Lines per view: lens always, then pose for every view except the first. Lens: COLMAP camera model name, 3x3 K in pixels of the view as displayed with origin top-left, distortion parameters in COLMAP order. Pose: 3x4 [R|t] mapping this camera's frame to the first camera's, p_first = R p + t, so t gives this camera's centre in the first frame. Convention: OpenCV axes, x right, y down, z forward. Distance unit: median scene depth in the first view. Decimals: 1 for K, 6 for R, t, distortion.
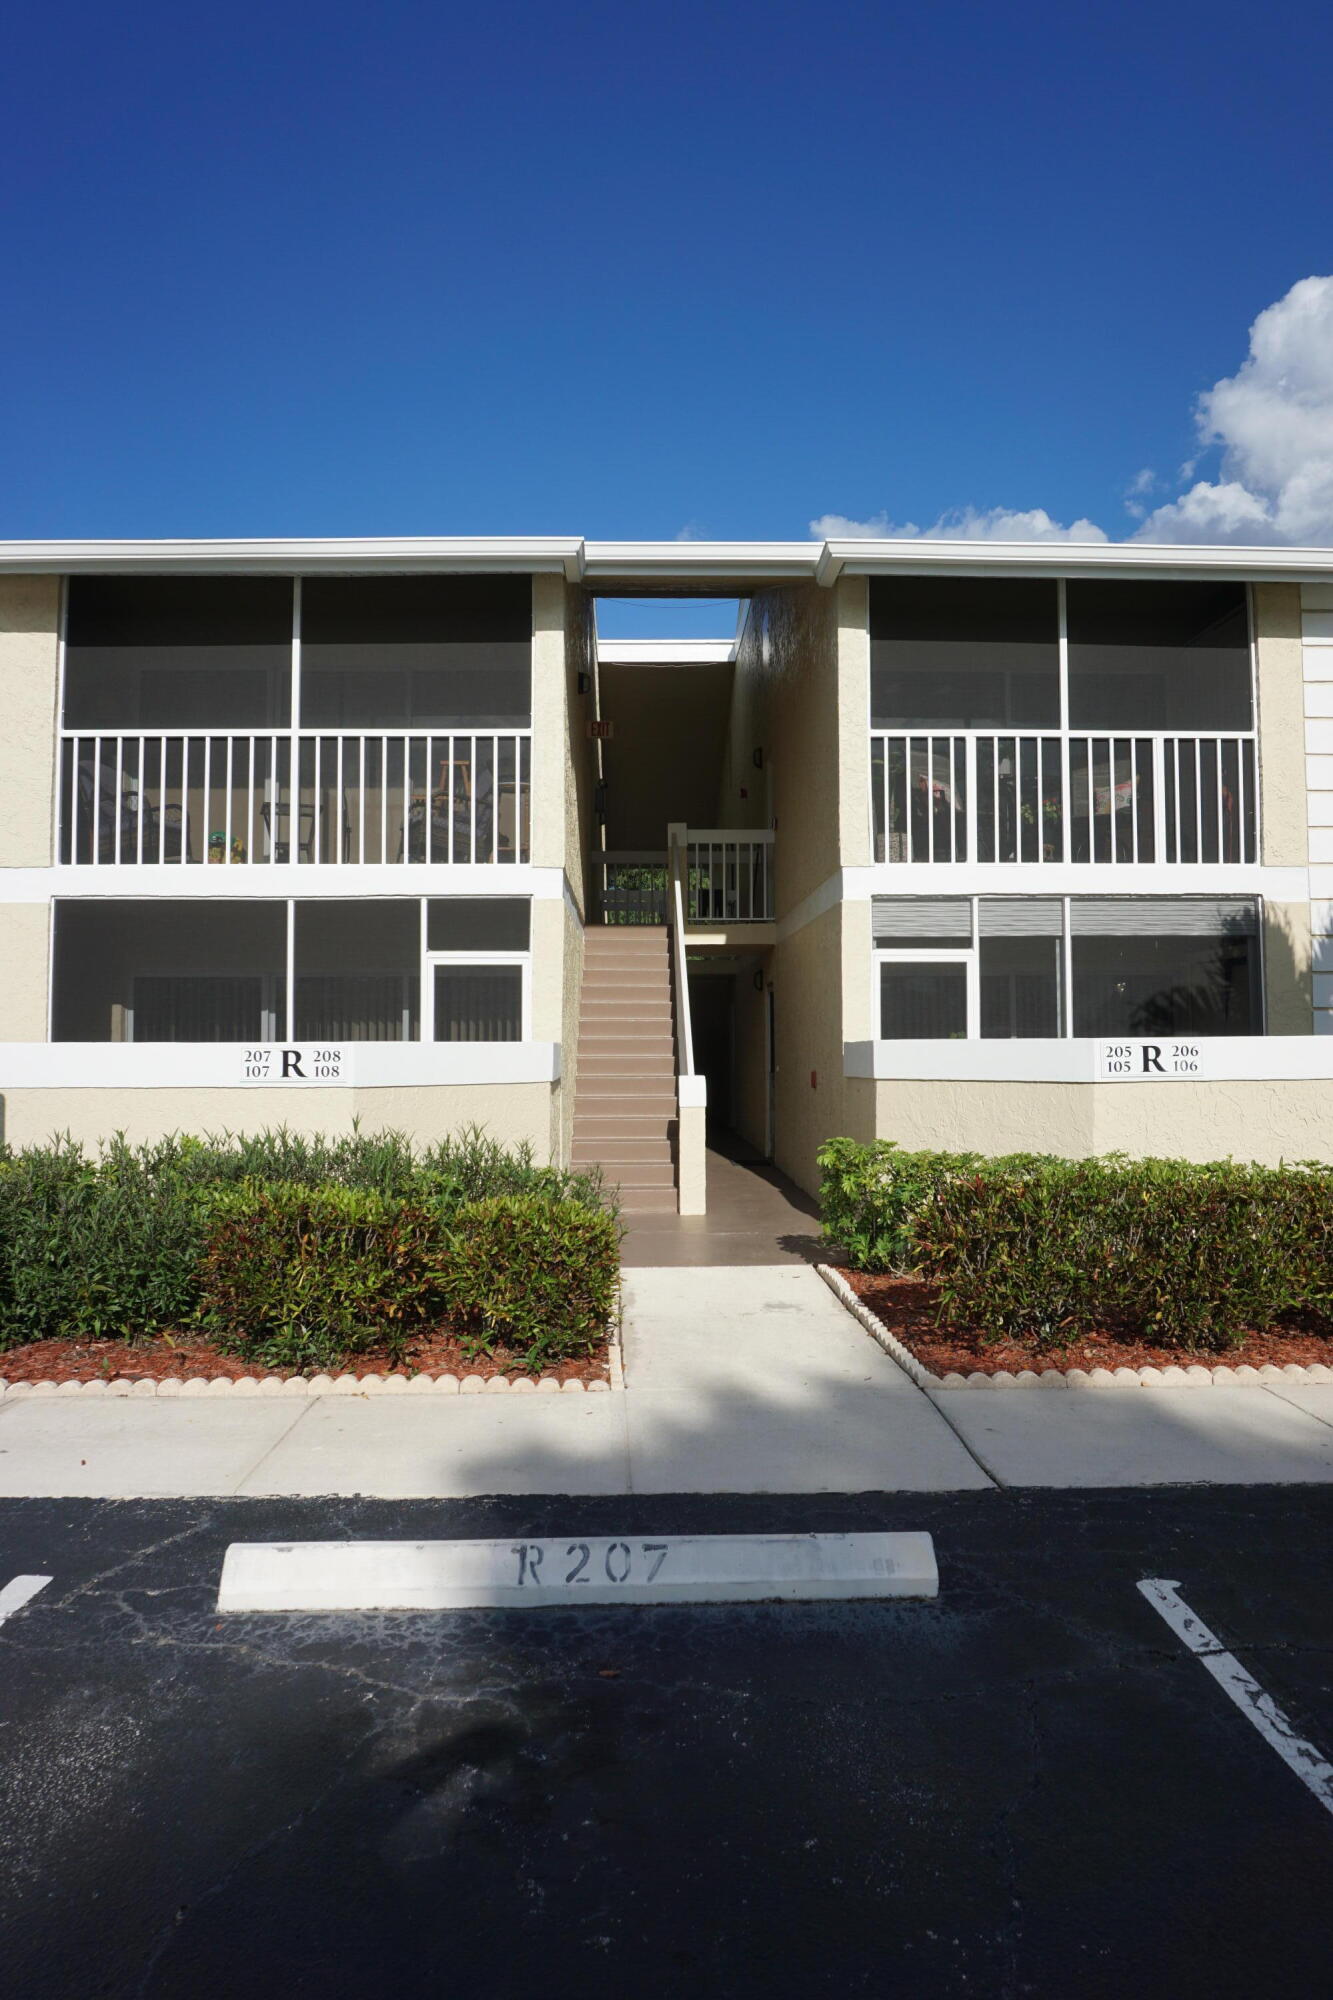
lens RADIAL K [[1336.0, 0, 666.5], [0, 1336.0, 1000.0], [0, 0, 1]] dist [-0.064242, 0.053187]
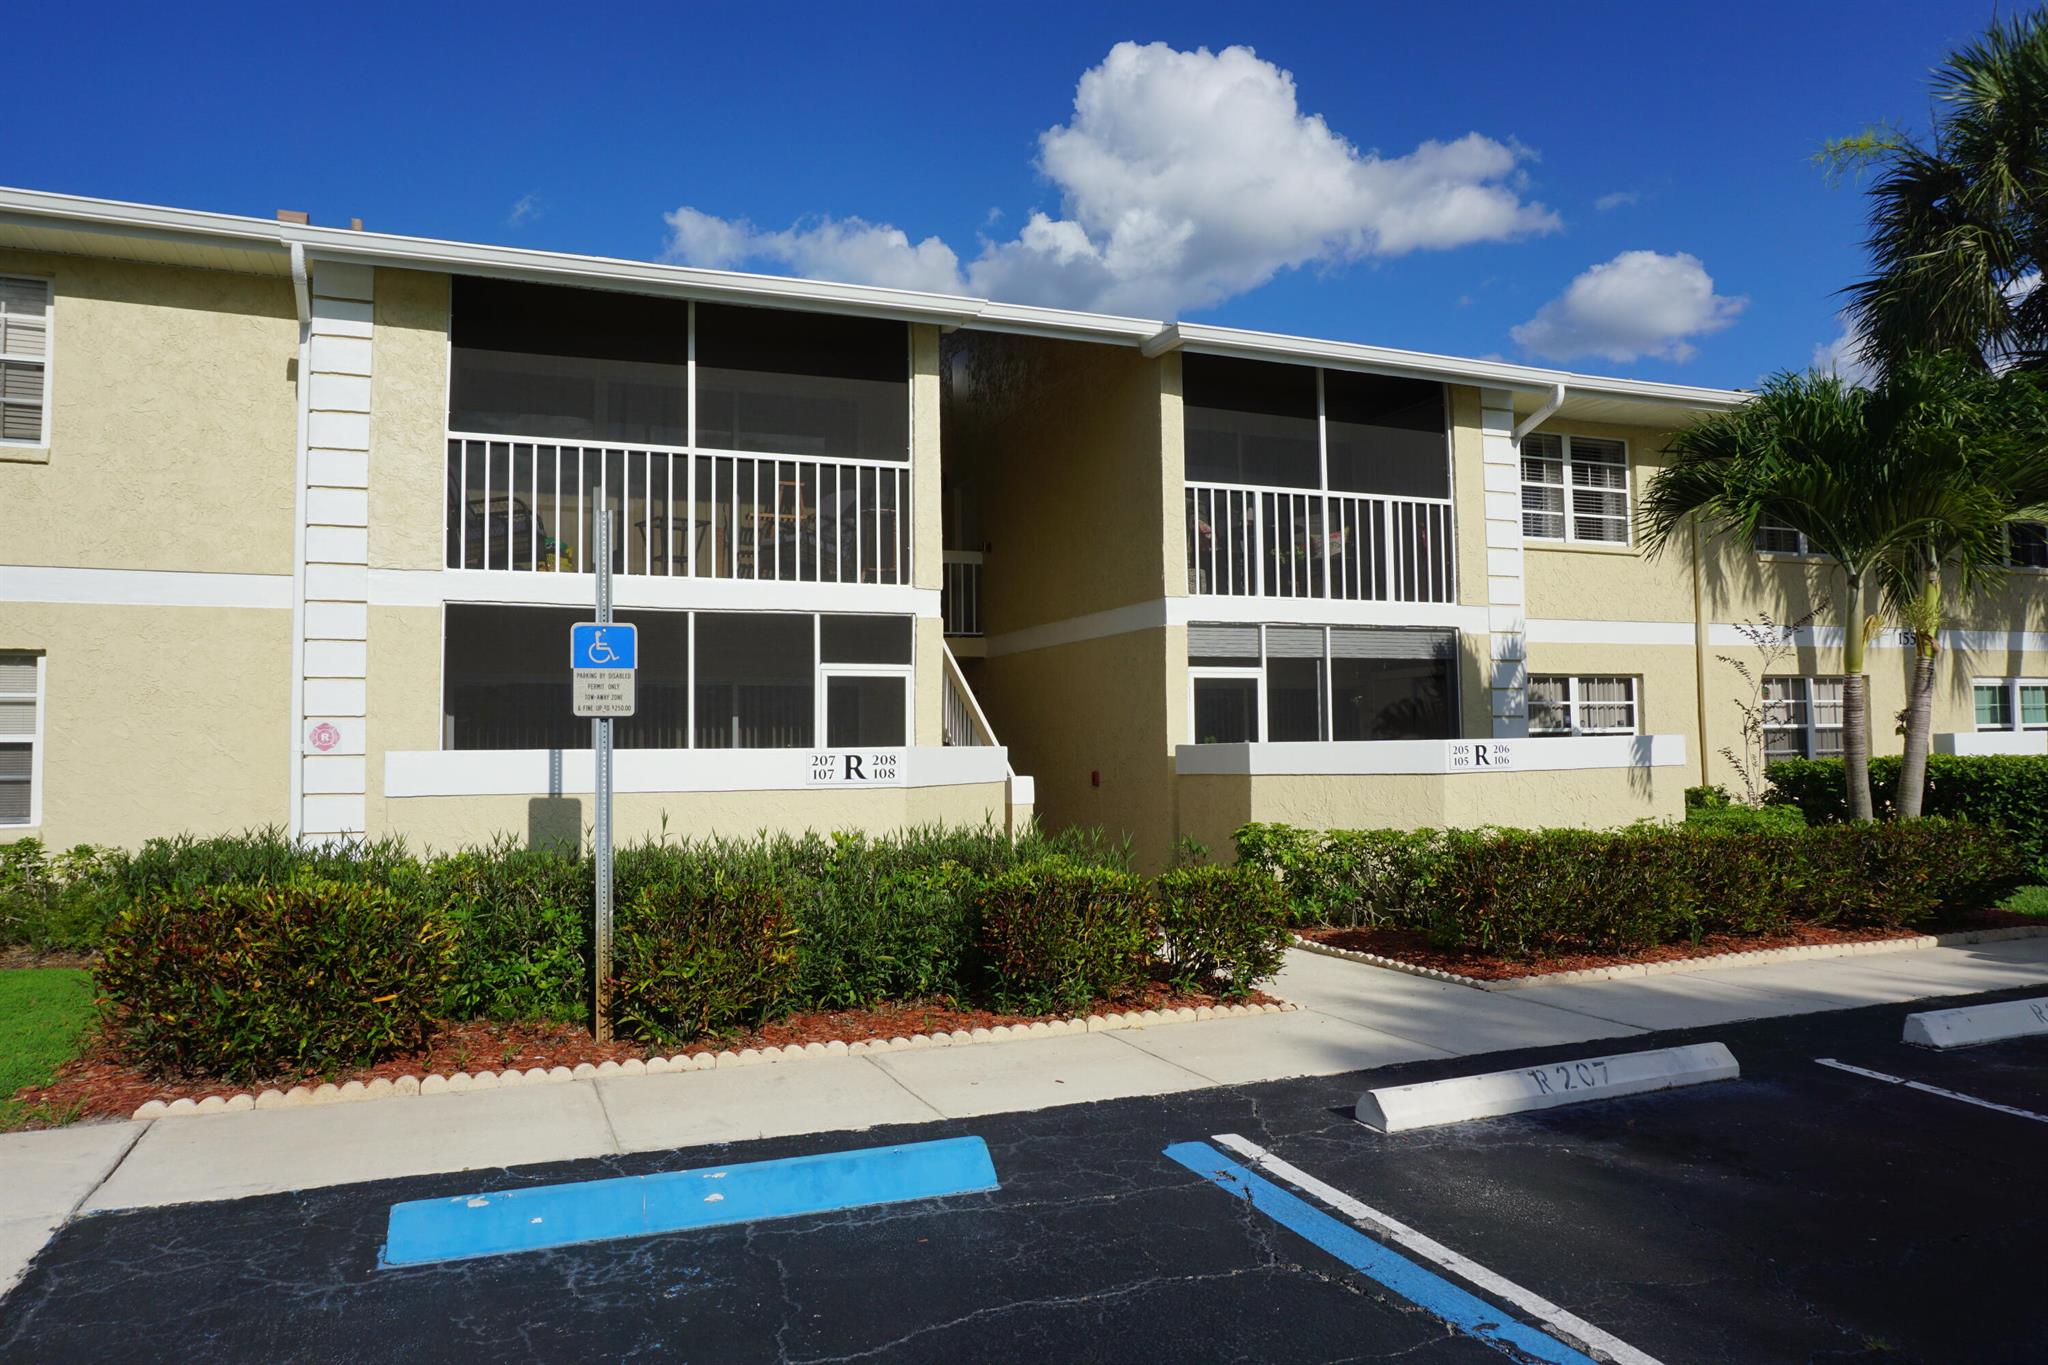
lens RADIAL K [[1369.8, 0, 1024.1], [0, 1369.8, 687.9], [0, 0, 1]] dist [-0.053741, 0.037996]
pose [[0.937396, 0.007663, 0.348181, -0.406082], [-0.002974, 0.999898, -0.014000, -0.001738], [-0.348253, 0.012088, 0.937323, -0.089848]]
